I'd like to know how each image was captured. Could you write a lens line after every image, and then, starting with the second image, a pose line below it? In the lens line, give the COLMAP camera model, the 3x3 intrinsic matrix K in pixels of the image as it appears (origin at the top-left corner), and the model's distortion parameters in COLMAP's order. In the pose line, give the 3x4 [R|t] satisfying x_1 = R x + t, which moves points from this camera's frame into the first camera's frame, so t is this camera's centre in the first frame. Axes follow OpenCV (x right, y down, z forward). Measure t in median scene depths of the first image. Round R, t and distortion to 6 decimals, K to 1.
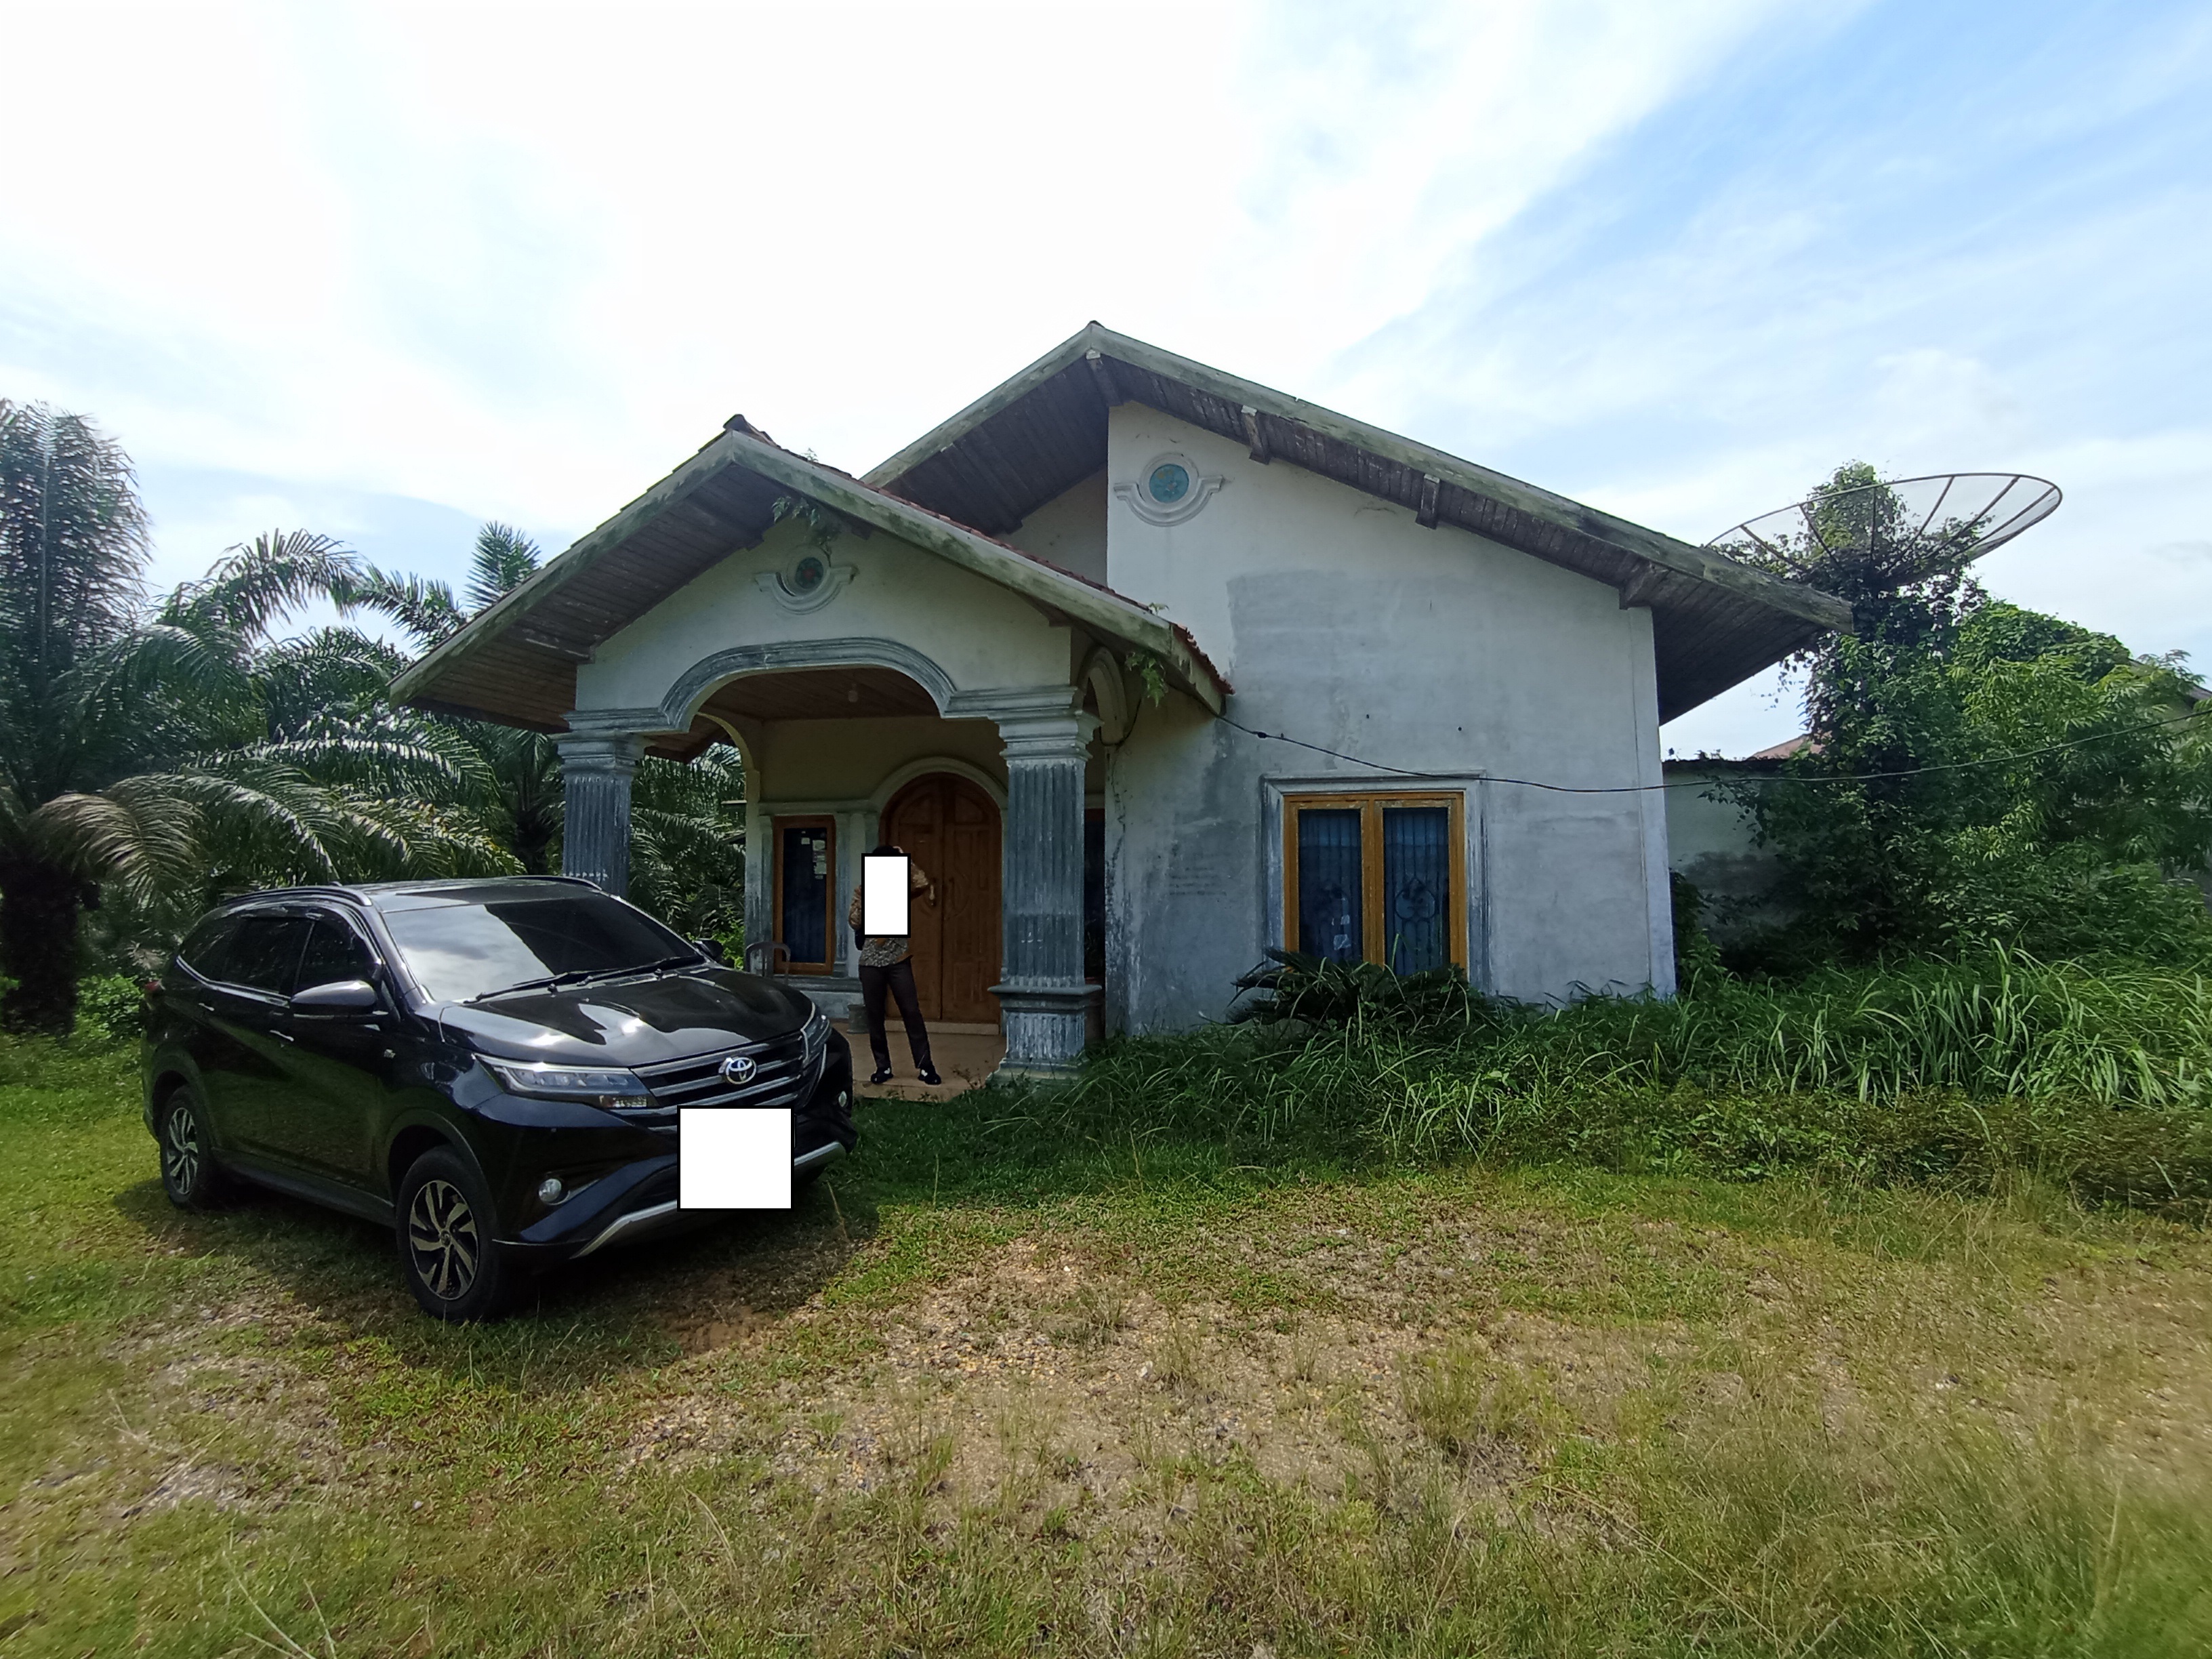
lens RADIAL K [[999.5, 0, 1106.0], [0, 999.5, 829.5], [0, 0, 1]] dist [-0.029936, 0.000656]
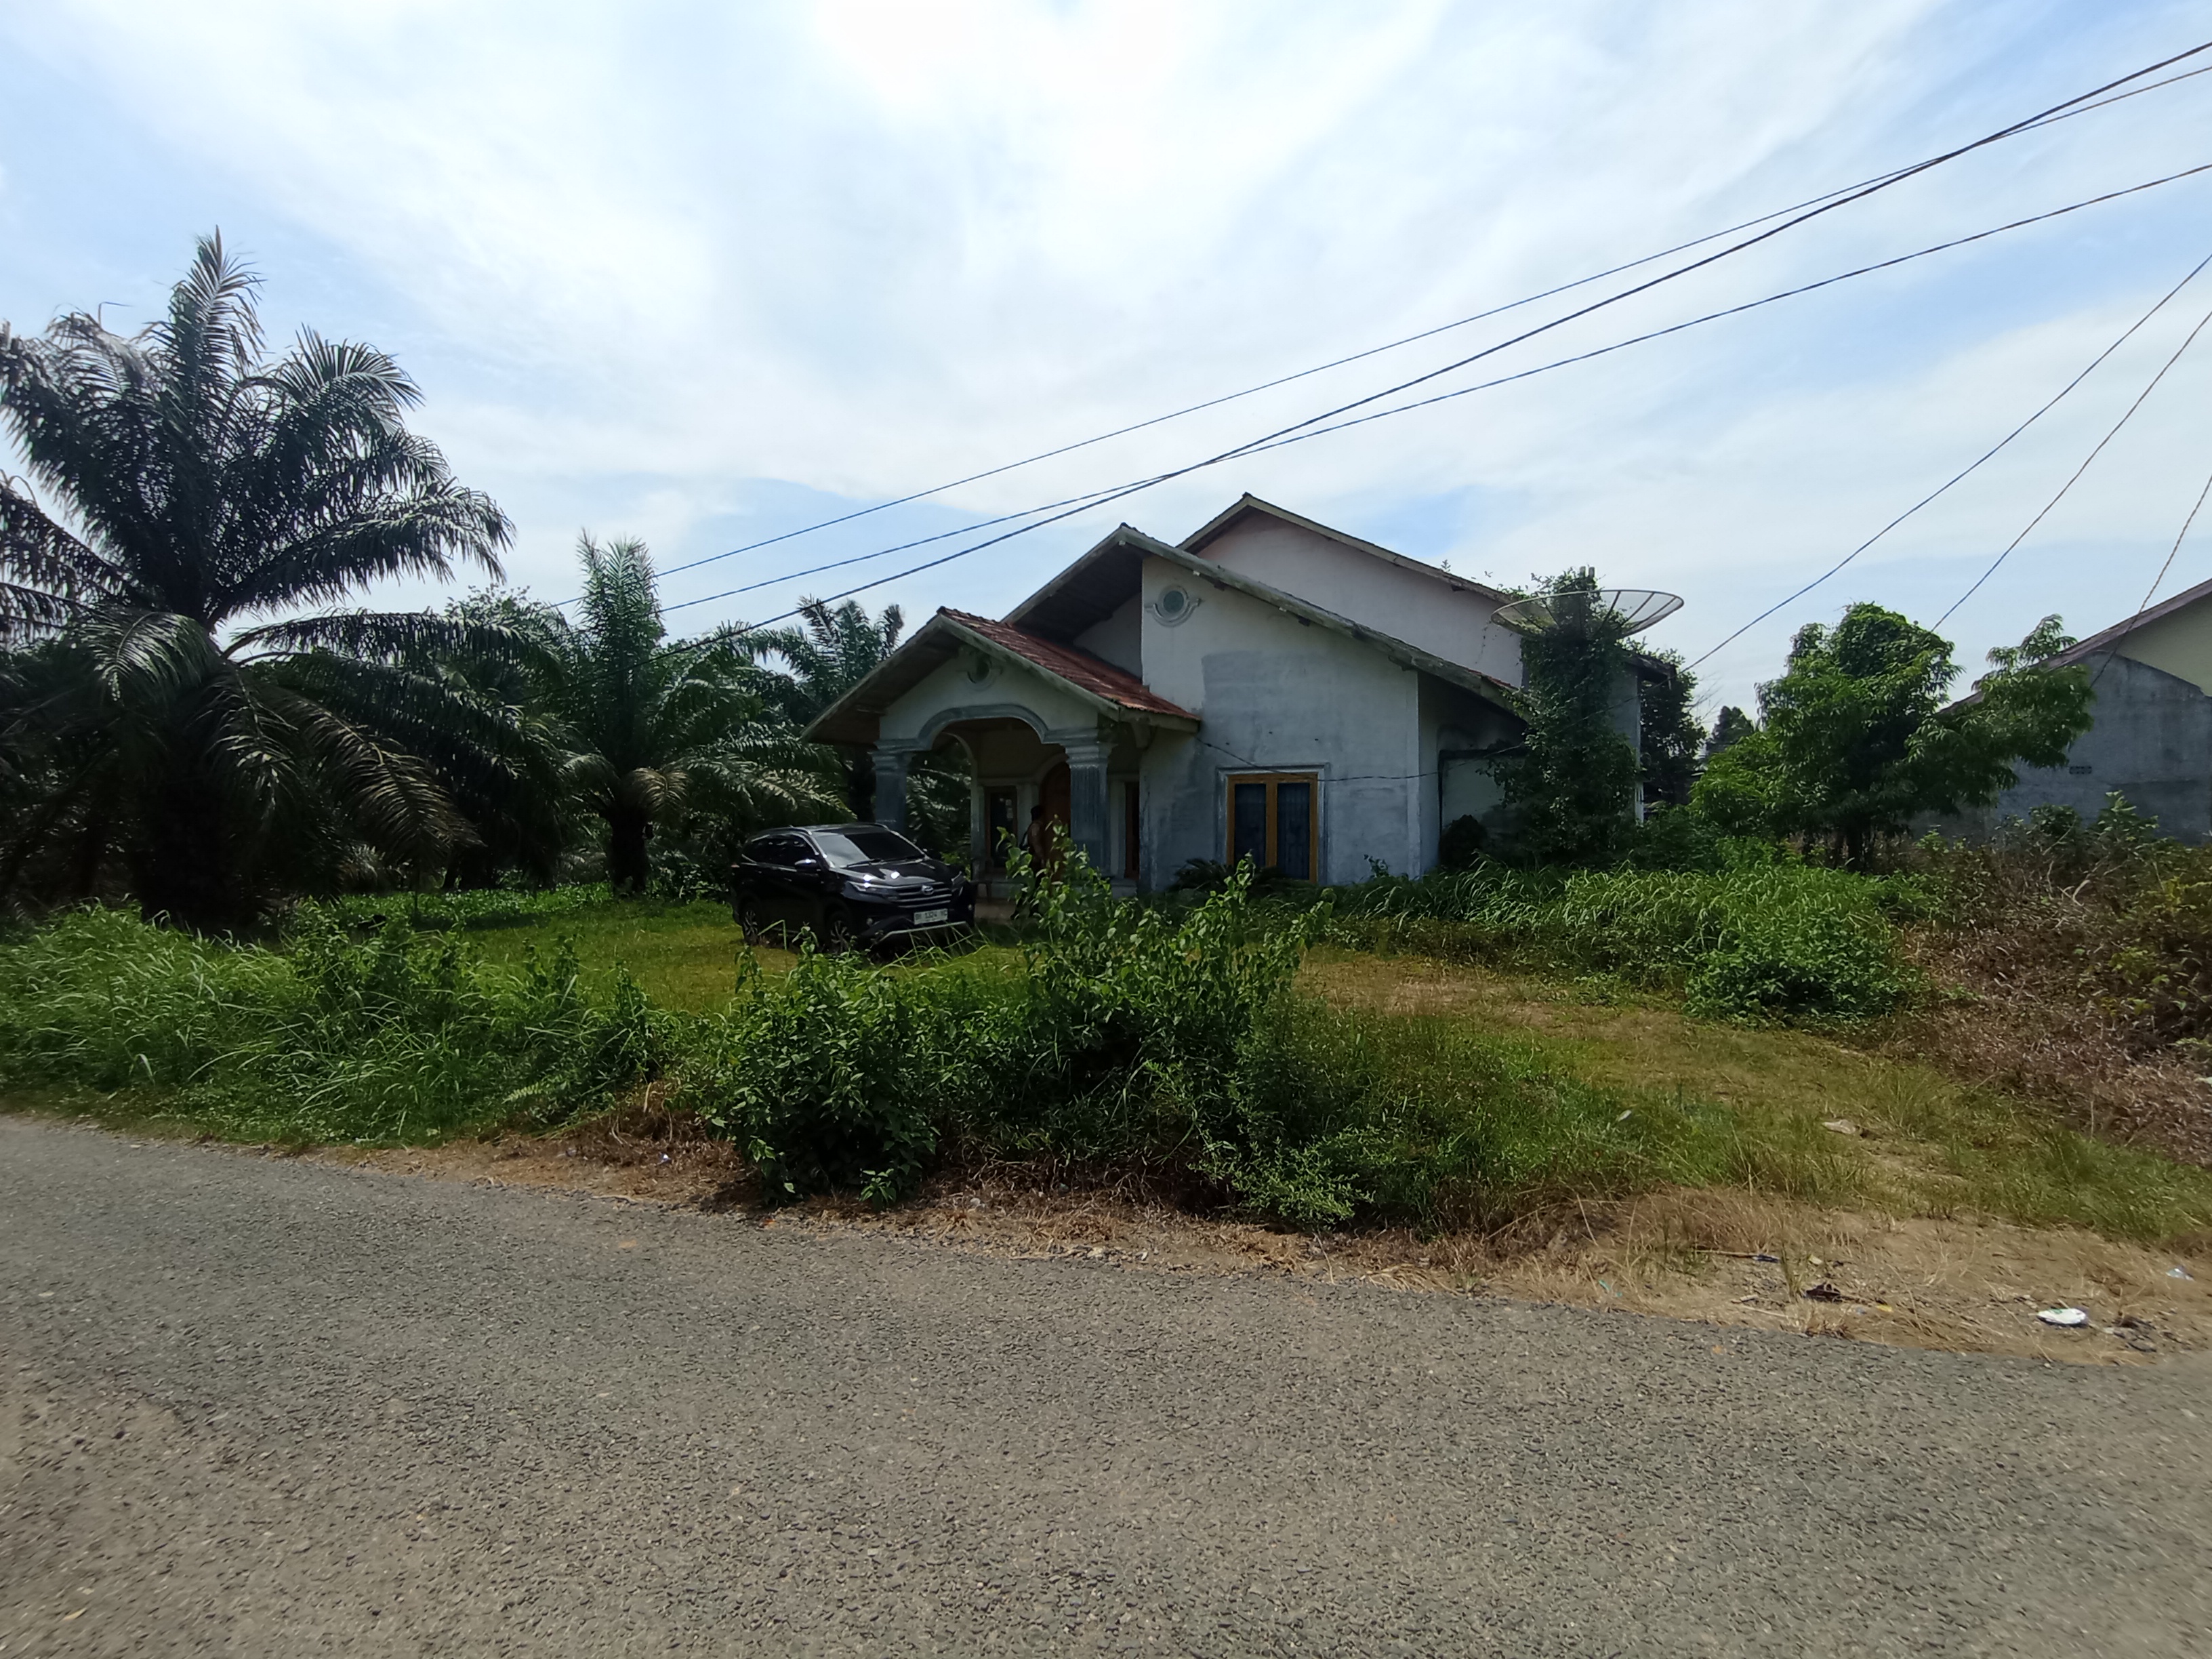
lens RADIAL K [[999.5, 0, 1106.0], [0, 999.5, 829.5], [0, 0, 1]] dist [-0.029936, 0.000656]
pose [[0.958711, 0.000996, -0.284382, 0.501546], [0.018166, 0.997737, 0.064735, -0.061416], [0.283803, -0.067228, 0.956523, -0.855896]]
